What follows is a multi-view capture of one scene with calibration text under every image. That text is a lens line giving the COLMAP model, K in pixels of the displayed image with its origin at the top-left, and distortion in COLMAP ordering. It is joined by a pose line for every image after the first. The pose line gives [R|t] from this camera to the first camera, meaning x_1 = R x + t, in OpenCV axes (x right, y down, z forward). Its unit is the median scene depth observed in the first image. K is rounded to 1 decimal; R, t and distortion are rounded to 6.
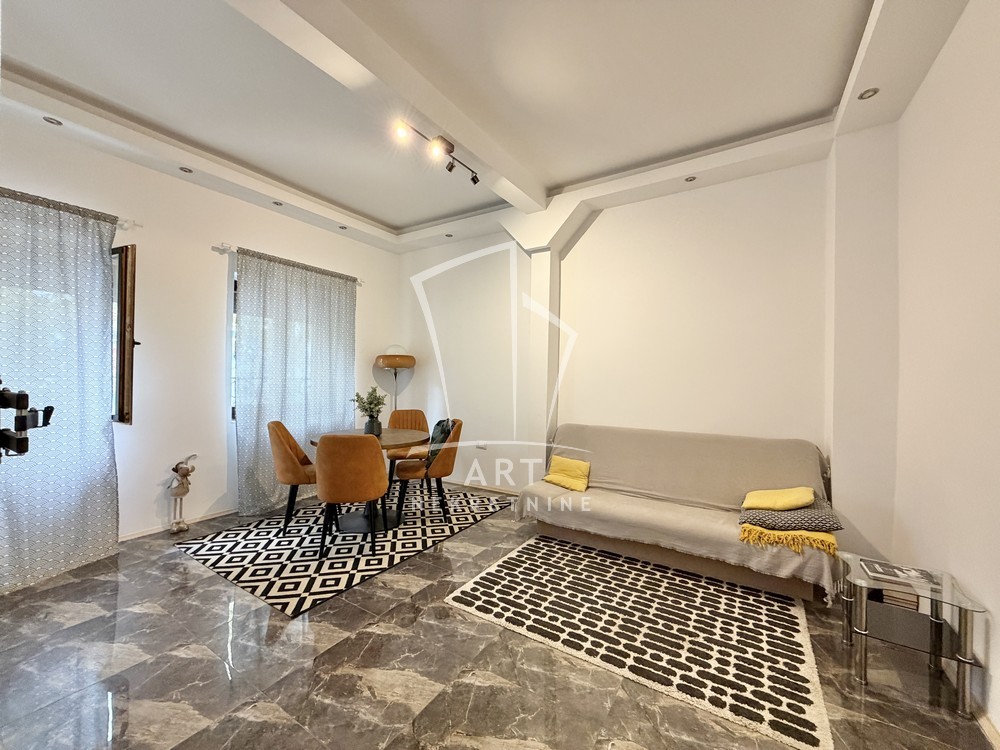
lens RADIAL K [[403.7, 0, 501.4], [0, 403.7, 381.3], [0, 0, 1]] dist [-0.000959, -0.000181]
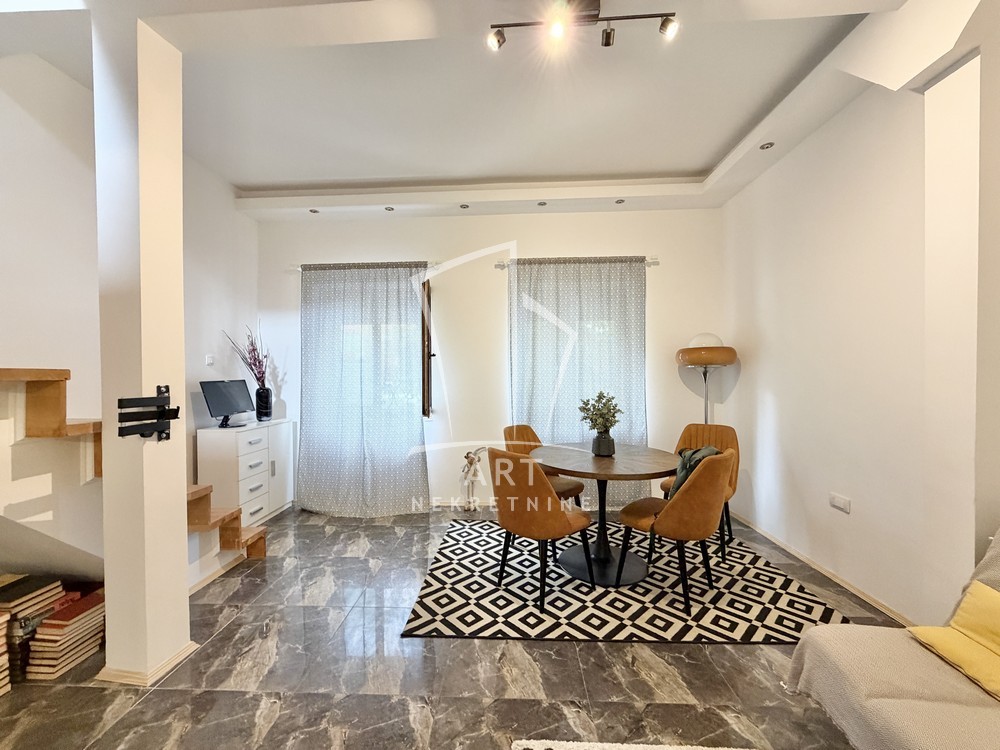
lens RADIAL K [[403.7, 0, 487.7], [0, 403.7, 373.4], [0, 0, 1]] dist [-0.000959, -0.000181]
pose [[0.479956, -0.025275, -0.876929, 0.328493], [0.001673, 0.999609, -0.027895, 0.003319], [0.877291, 0.011921, 0.479811, 0.564069]]
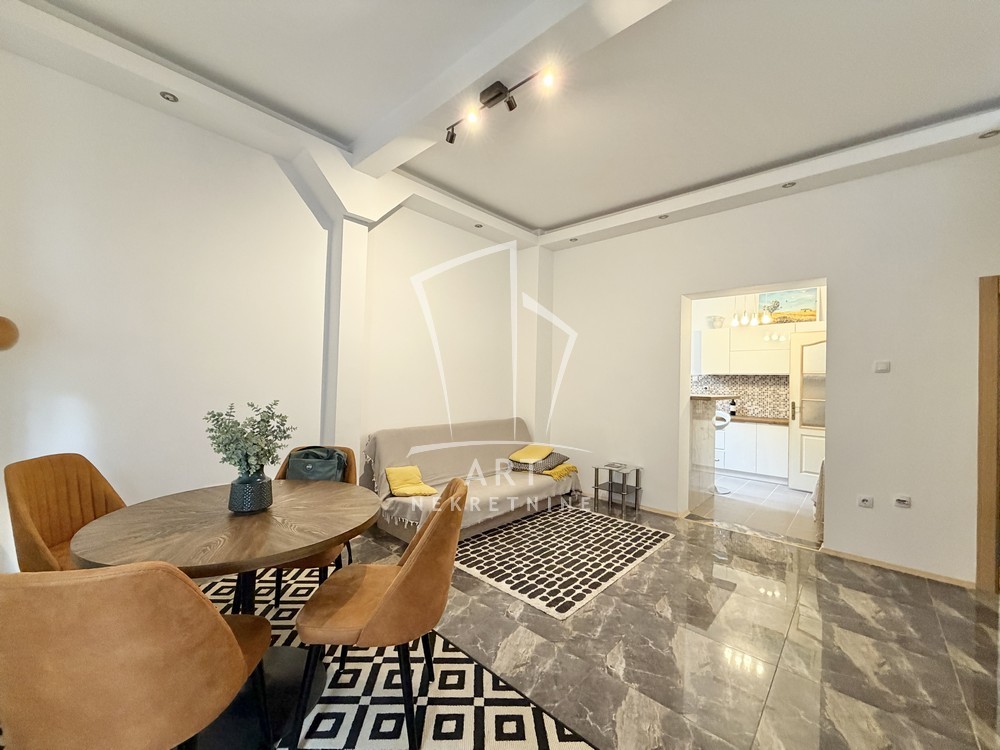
lens RADIAL K [[403.7, 0, 497.4], [0, 403.7, 371.6], [0, 0, 1]] dist [-0.000959, -0.000181]
pose [[0.167163, 0.014906, 0.985817, -0.935086], [-0.008573, 0.999870, -0.013665, -0.016867], [-0.985892, -0.006167, 0.167269, 0.843595]]
